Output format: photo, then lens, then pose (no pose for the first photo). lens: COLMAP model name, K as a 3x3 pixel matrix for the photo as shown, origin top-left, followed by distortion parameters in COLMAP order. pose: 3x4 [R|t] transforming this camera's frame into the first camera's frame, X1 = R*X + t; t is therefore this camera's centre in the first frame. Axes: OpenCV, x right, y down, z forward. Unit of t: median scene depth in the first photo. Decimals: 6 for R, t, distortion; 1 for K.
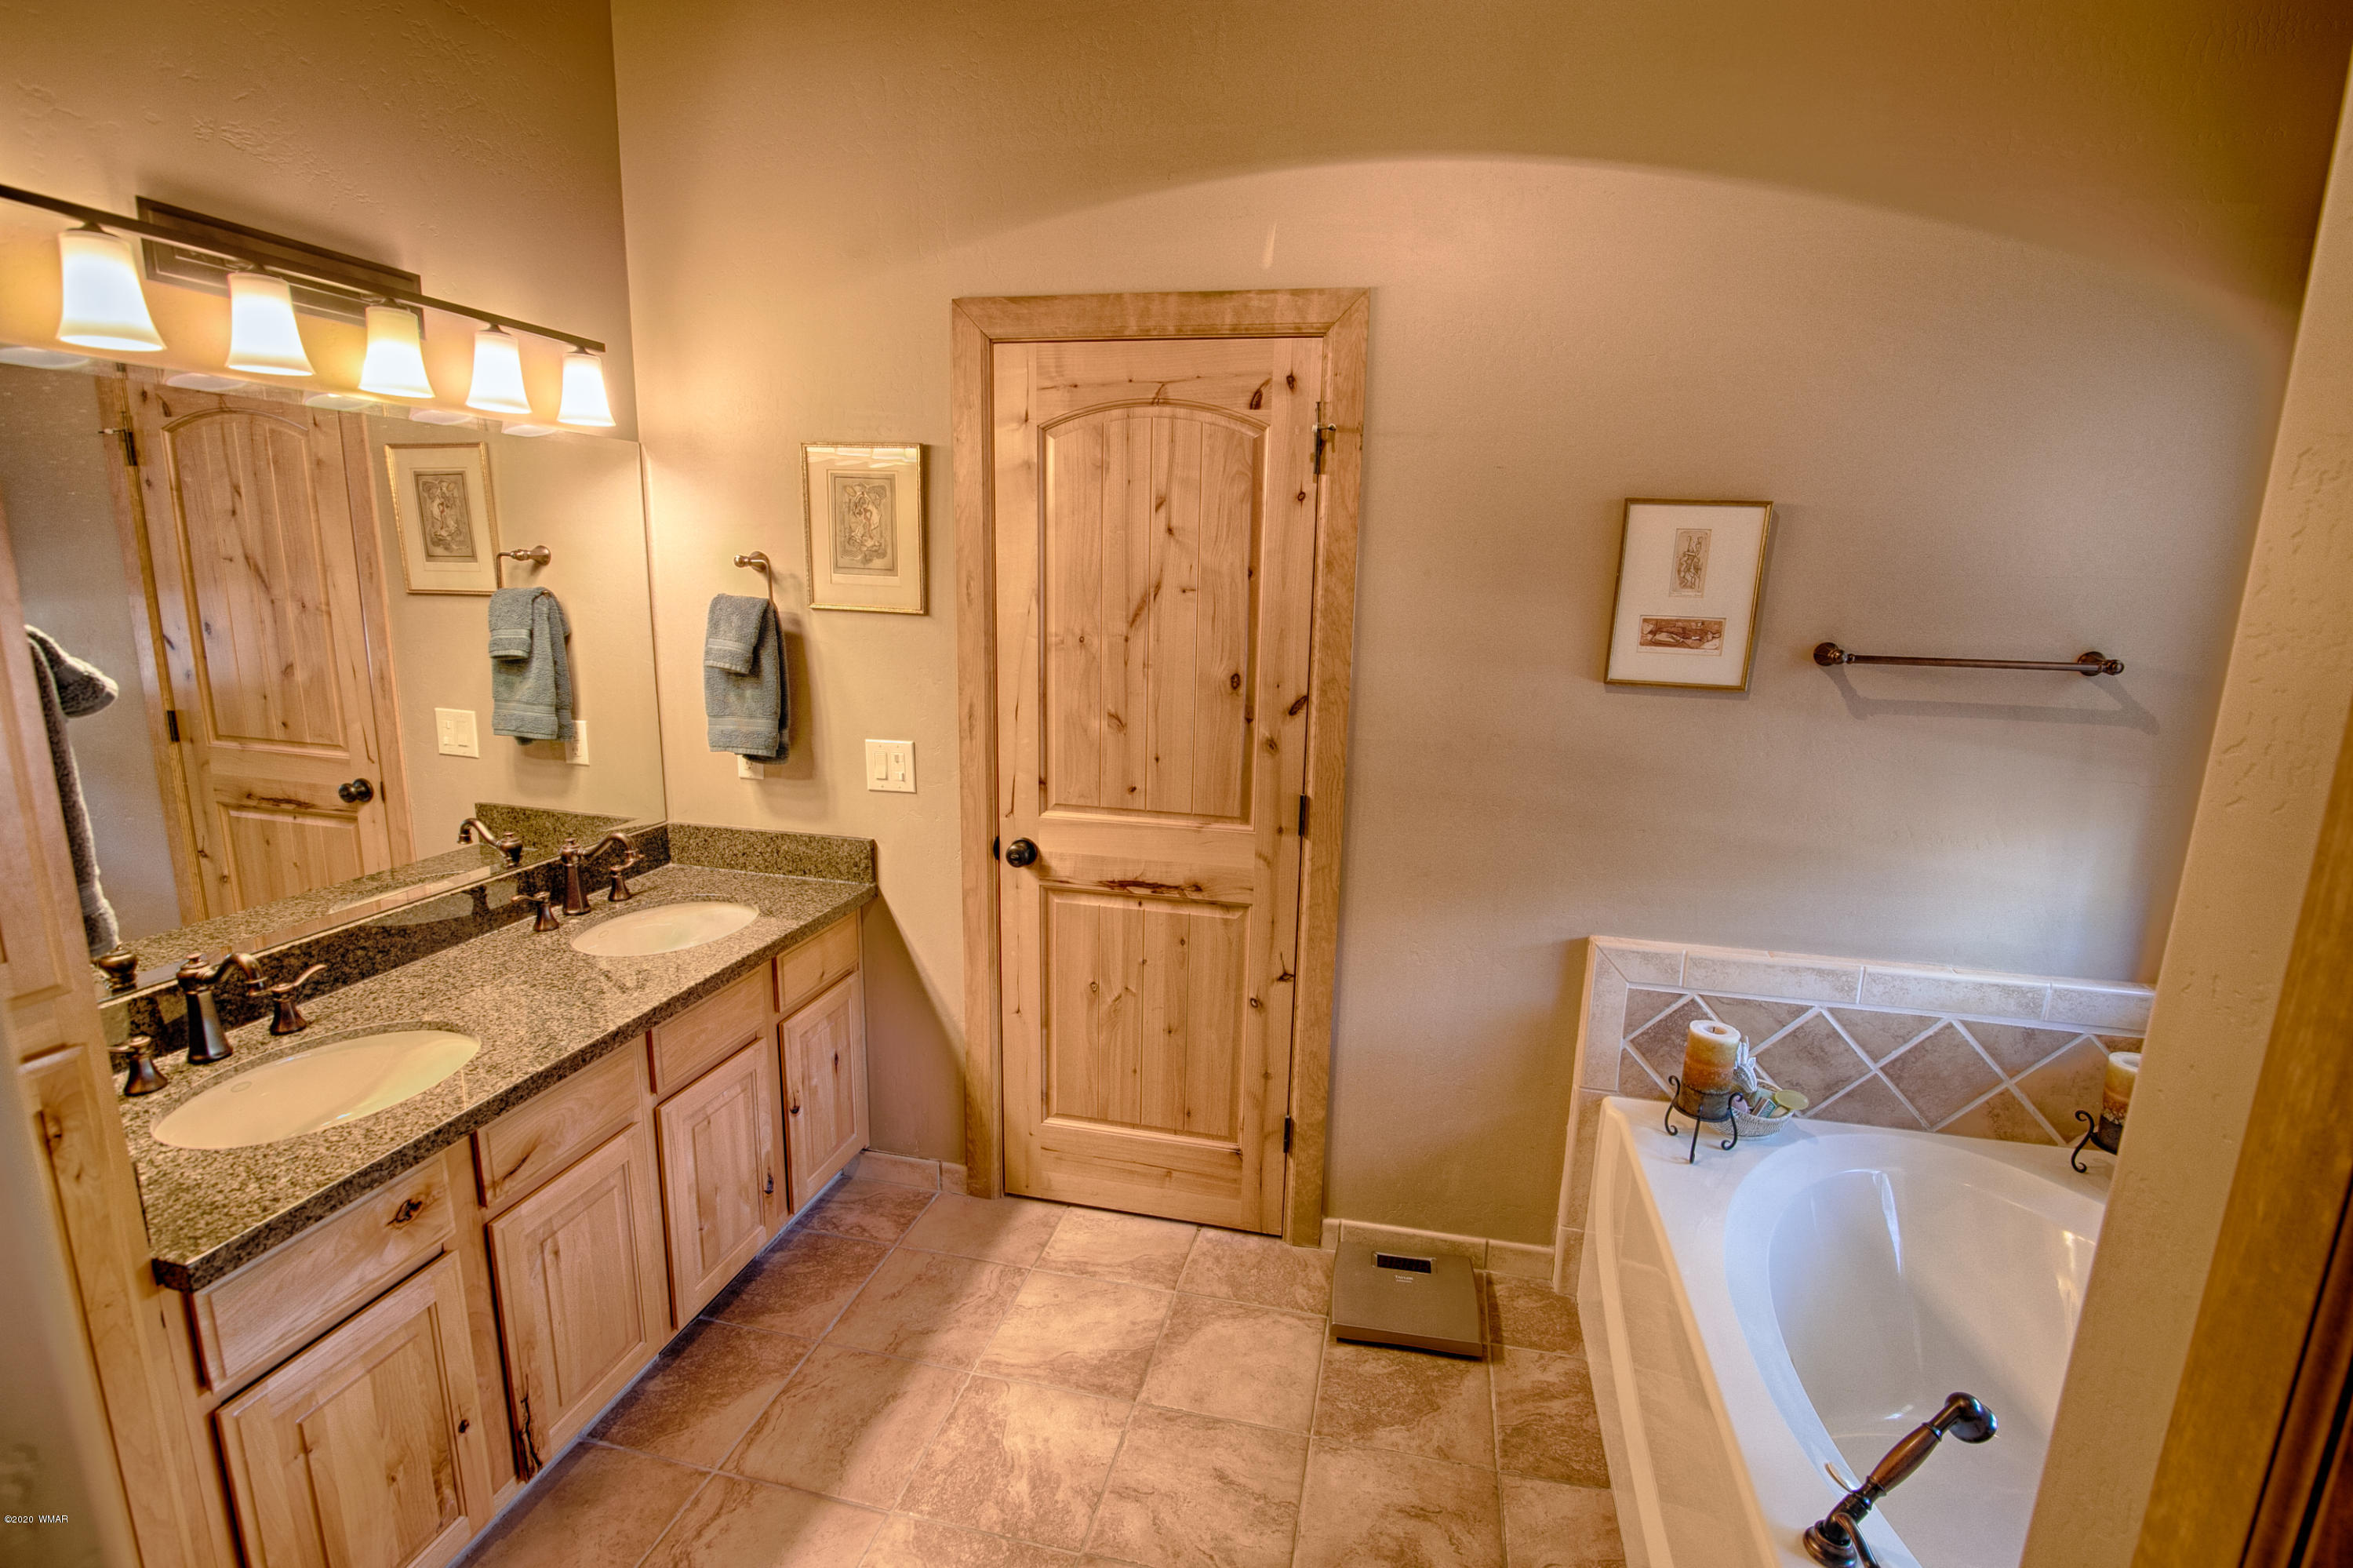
lens RADIAL K [[1079.2, 0, 1192.0], [0, 1079.2, 796.0], [0, 0, 1]] dist [-0.019318, 0.001887]
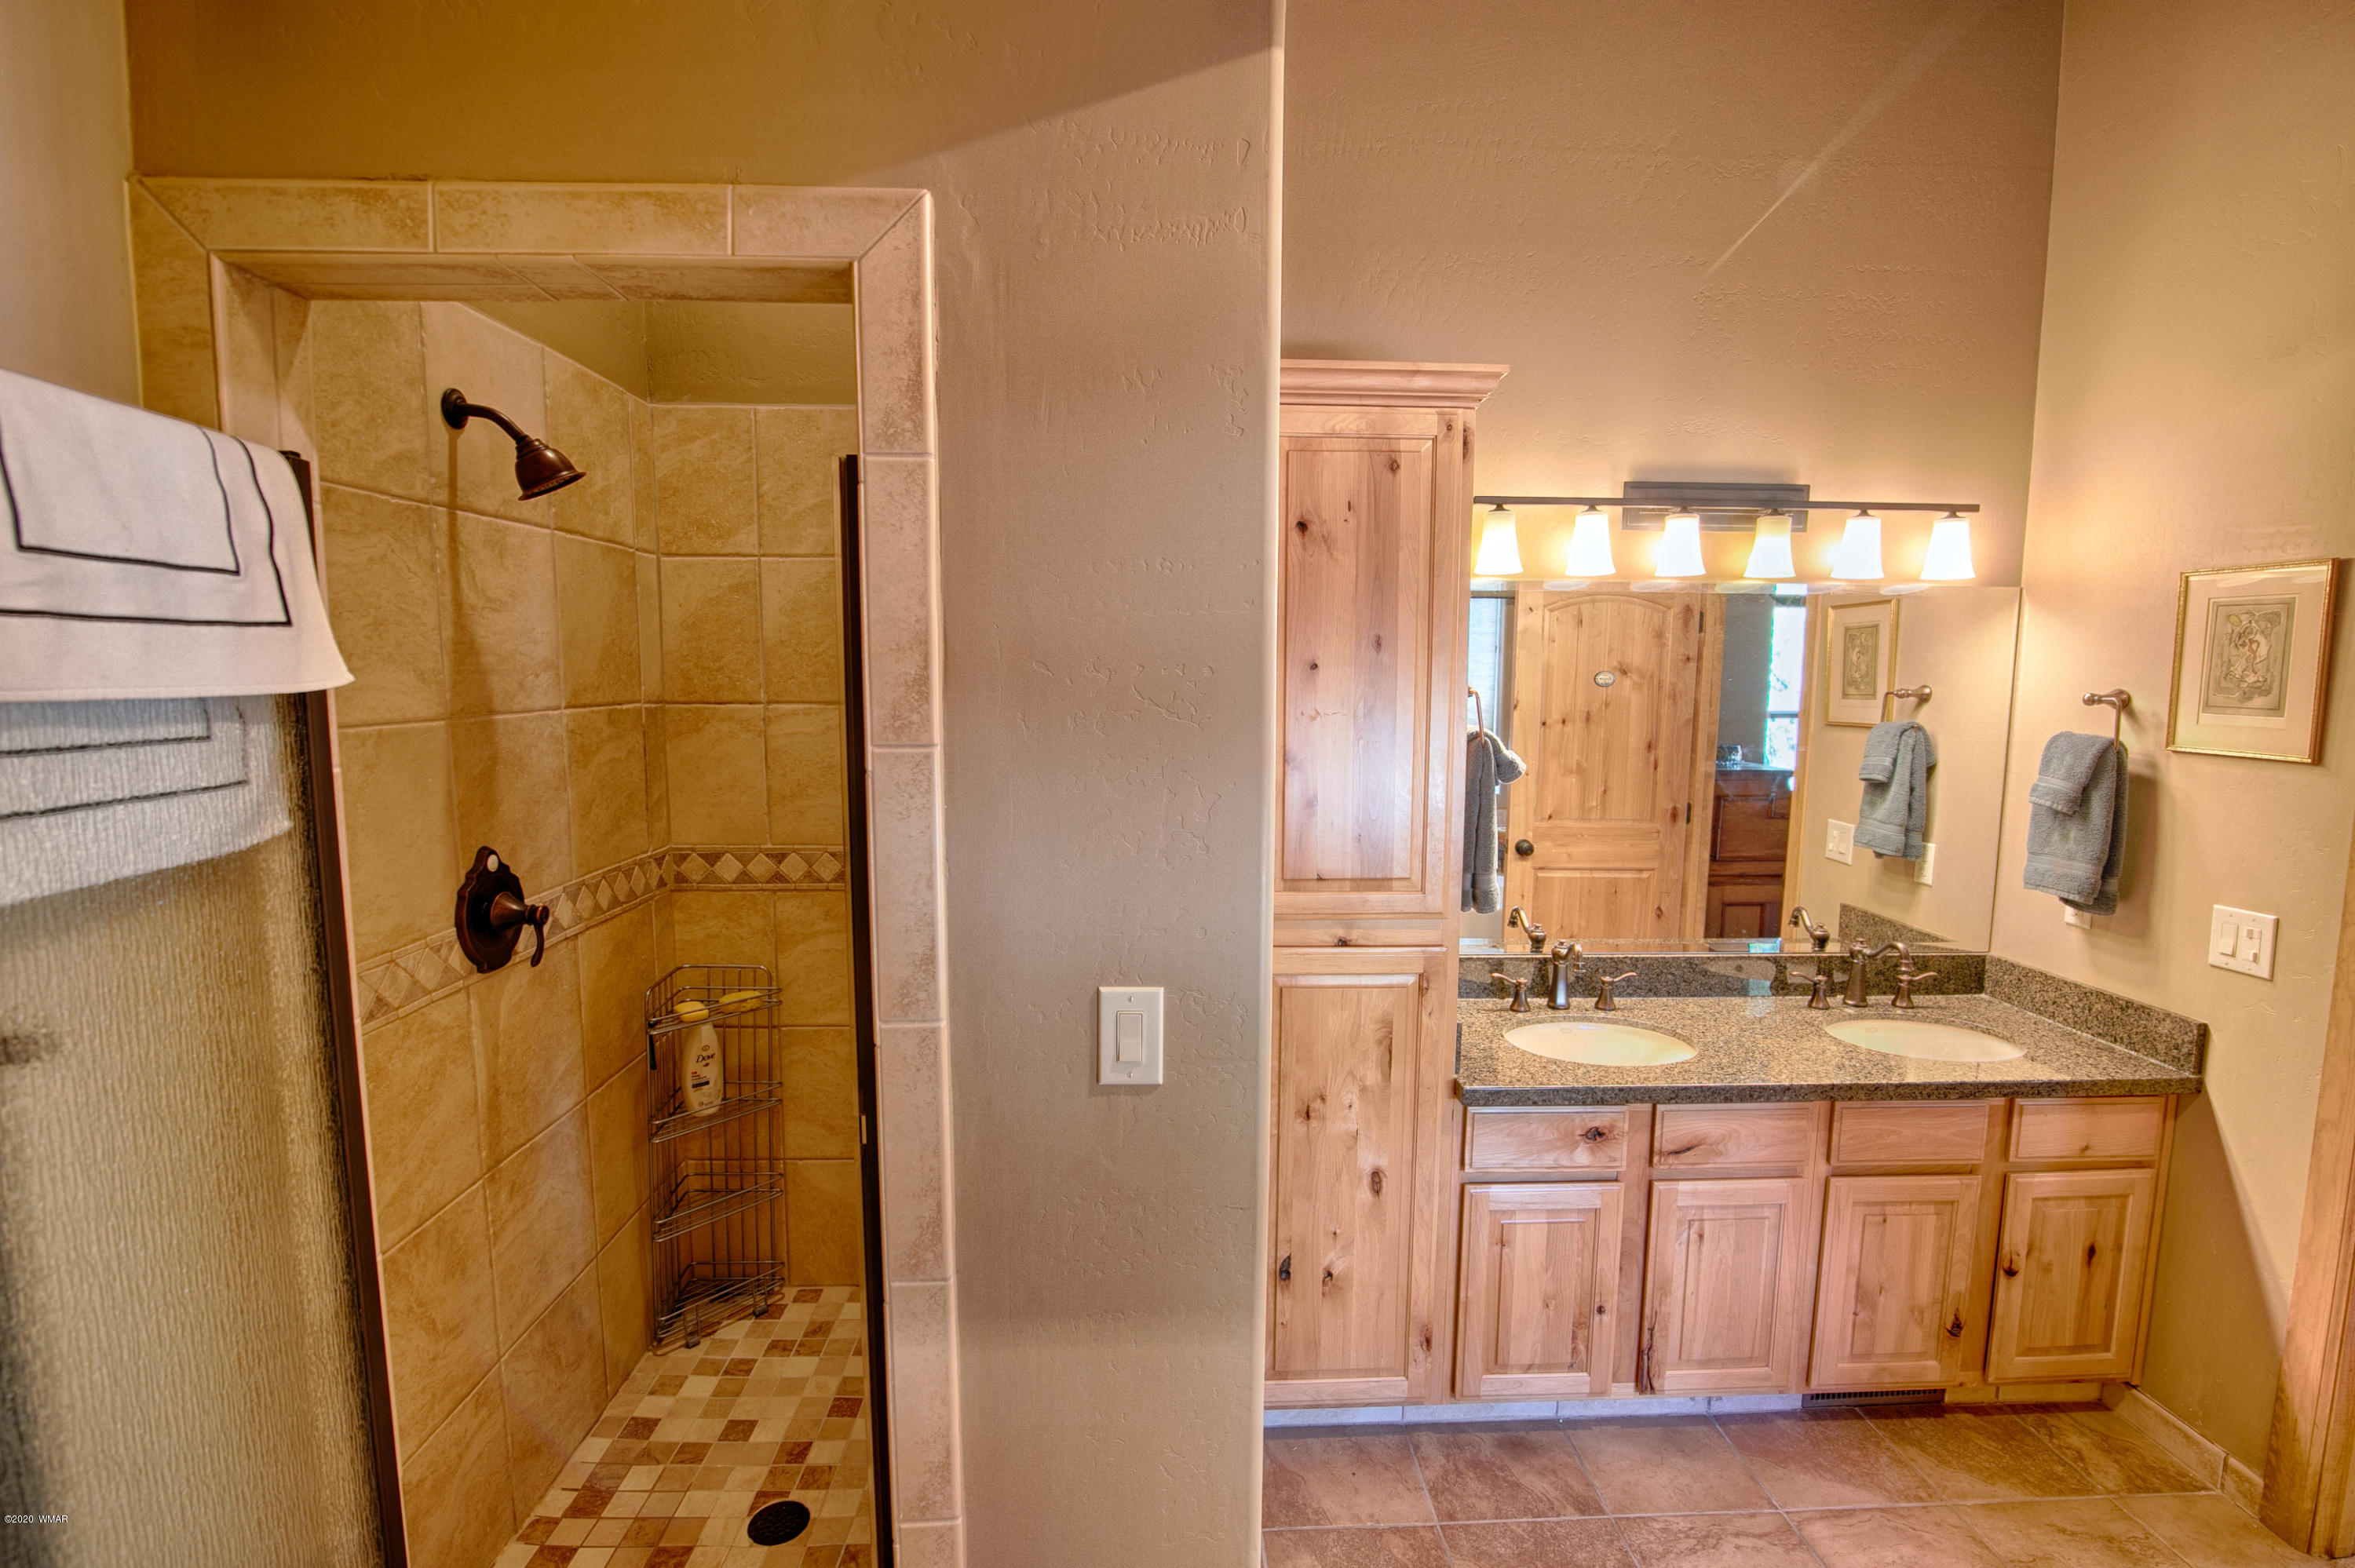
lens RADIAL K [[1079.9, 0, 1190.7], [0, 1079.9, 786.6], [0, 0, 1]] dist [-0.019318, 0.001887]
pose [[0.268026, 0.074000, -0.960565, 0.296961], [-0.201462, 0.979308, 0.019229, 0.002897], [0.942112, 0.188363, 0.277388, -0.013133]]
